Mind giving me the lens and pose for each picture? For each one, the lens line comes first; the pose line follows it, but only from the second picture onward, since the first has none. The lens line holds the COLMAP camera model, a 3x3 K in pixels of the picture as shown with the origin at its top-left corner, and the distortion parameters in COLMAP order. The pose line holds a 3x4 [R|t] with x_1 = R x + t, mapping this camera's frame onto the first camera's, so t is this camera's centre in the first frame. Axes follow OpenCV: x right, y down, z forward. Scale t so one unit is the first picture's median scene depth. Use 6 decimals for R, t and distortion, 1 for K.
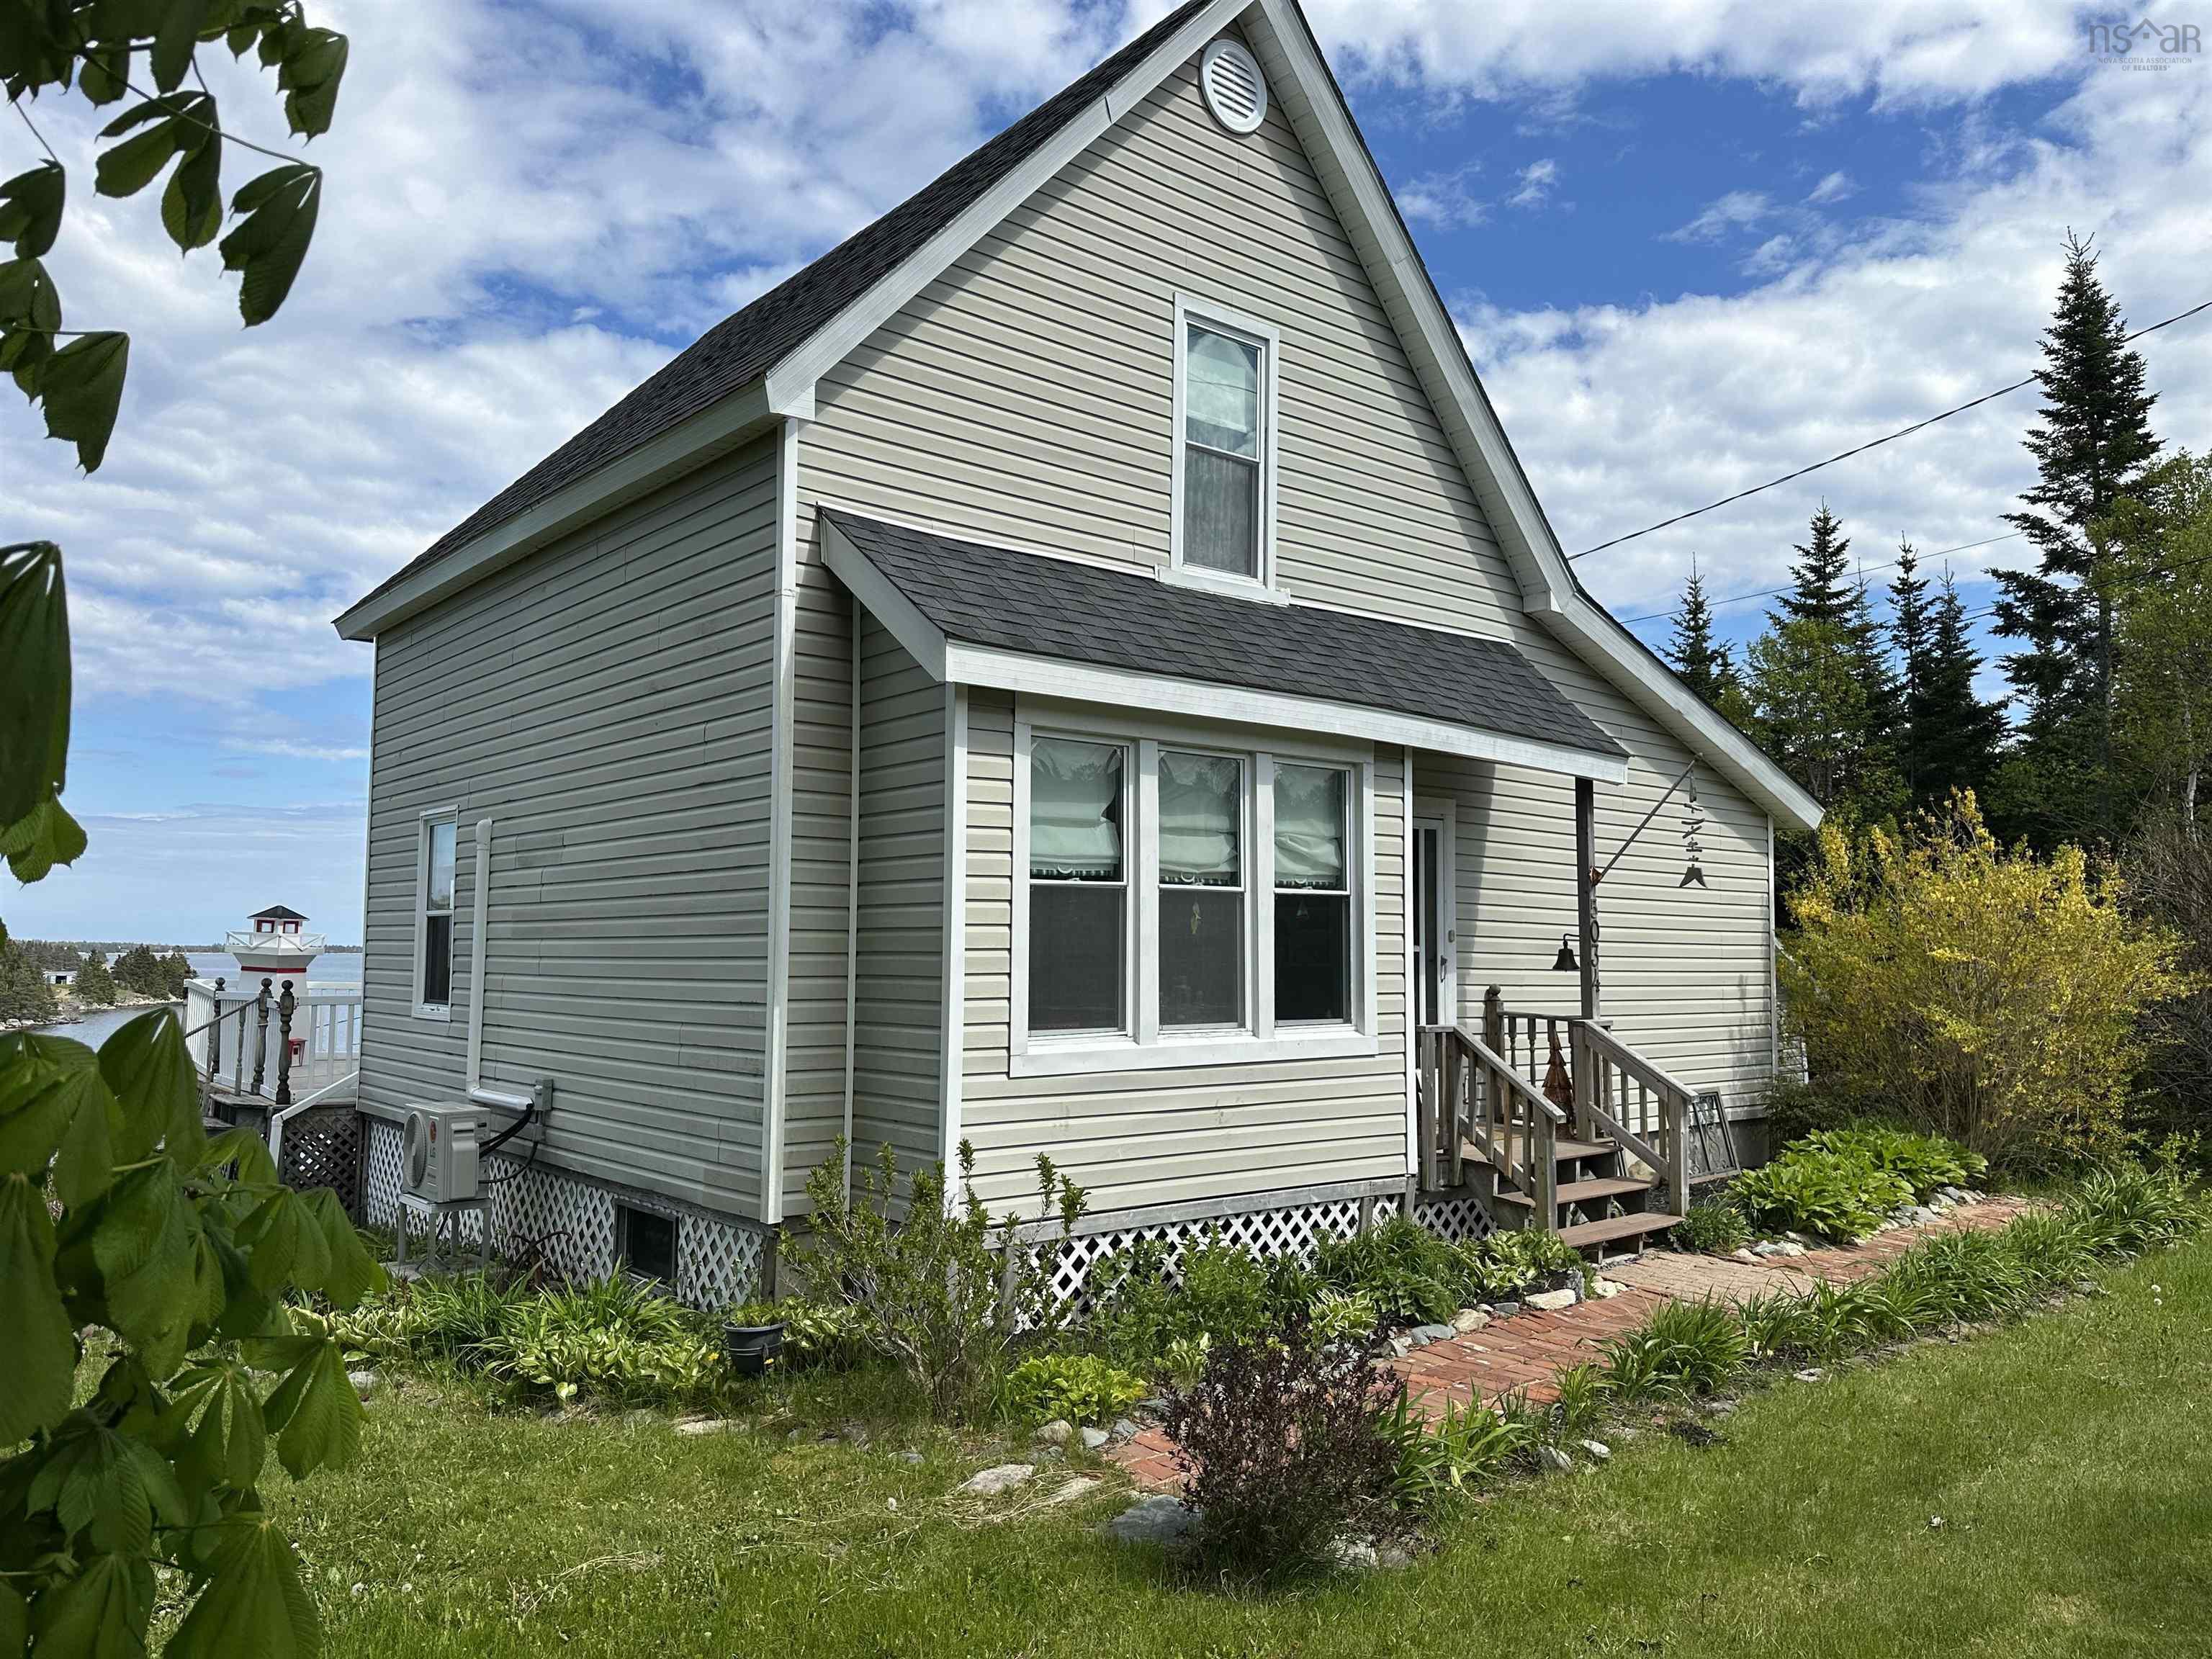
lens RADIAL K [[1562.5, 0, 1091.8], [0, 1562.5, 856.3], [0, 0, 1]] dist [0.023777, -0.034215]
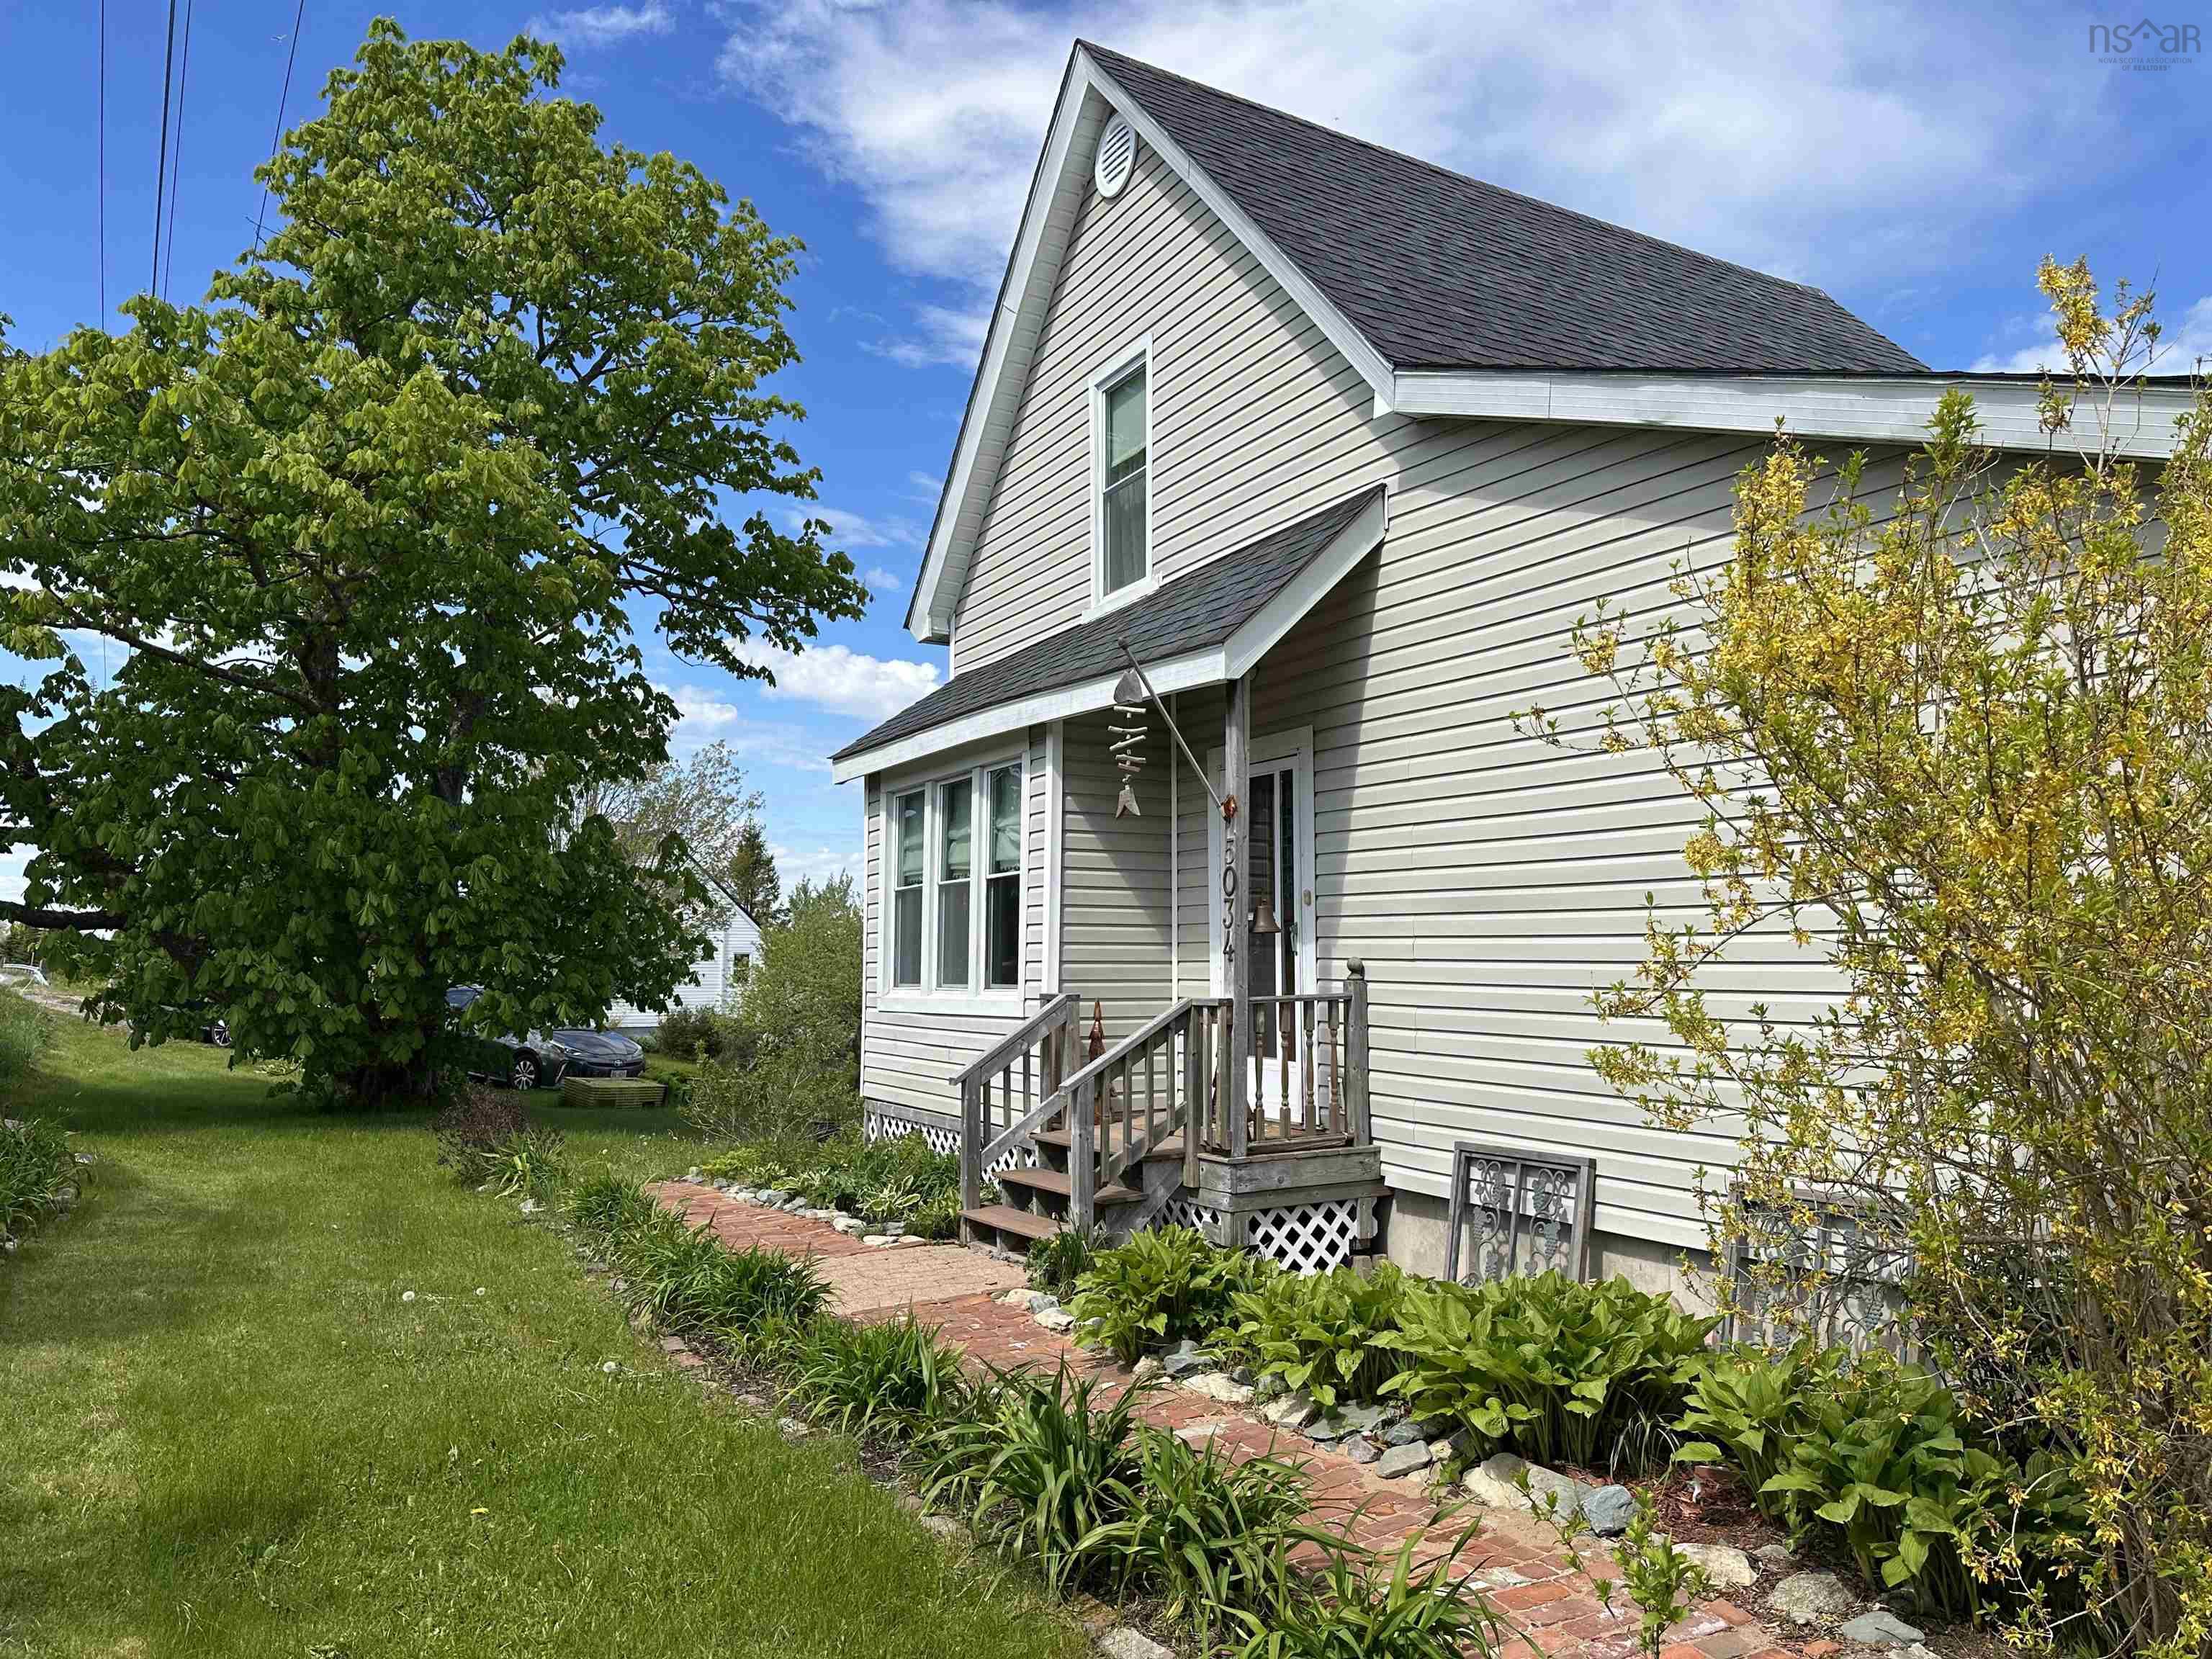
lens RADIAL K [[1562.5, 0, 1091.8], [0, 1562.5, 856.3], [0, 0, 1]] dist [0.023777, -0.034215]
pose [[-0.154036, -0.105334, -0.982435, 1.176349], [0.038752, 0.992892, -0.112531, 0.131431], [0.987305, -0.055405, -0.148859, 1.161763]]
